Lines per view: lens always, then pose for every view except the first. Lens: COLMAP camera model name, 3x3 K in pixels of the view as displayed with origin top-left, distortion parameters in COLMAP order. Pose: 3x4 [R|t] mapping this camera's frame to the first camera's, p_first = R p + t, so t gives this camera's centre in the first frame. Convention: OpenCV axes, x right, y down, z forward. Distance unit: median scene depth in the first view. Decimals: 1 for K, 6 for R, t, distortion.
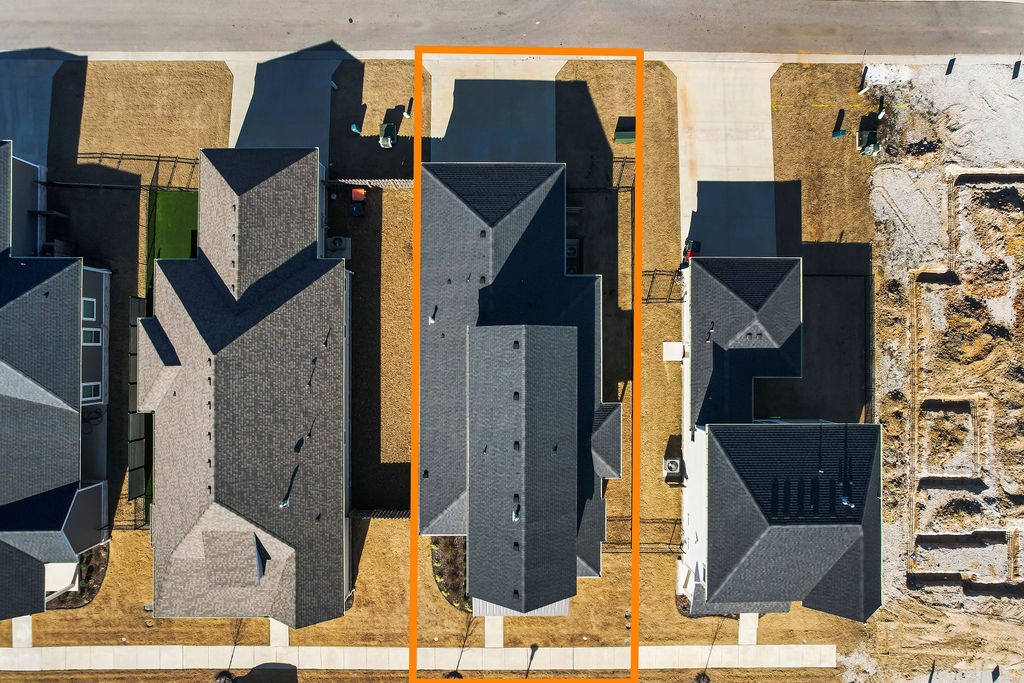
lens RADIAL K [[651.8, 0, 508.7], [0, 651.8, 342.2], [0, 0, 1]] dist [-0.077410, 0.067848]
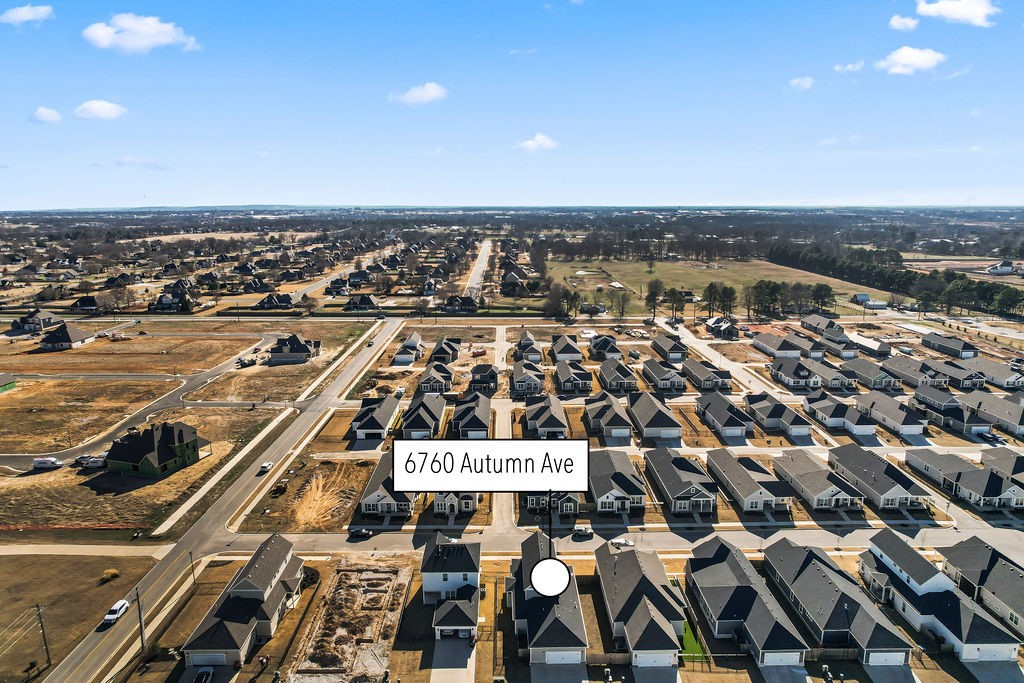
lens RADIAL K [[651.8, 0, 508.7], [0, 651.8, 342.2], [0, 0, 1]] dist [-0.077410, 0.067848]
pose [[-0.999930, -0.002150, -0.011619, 0.174842], [-0.010951, -0.200726, 0.979586, -2.196582], [-0.004438, 0.979645, 0.200688, -0.553257]]
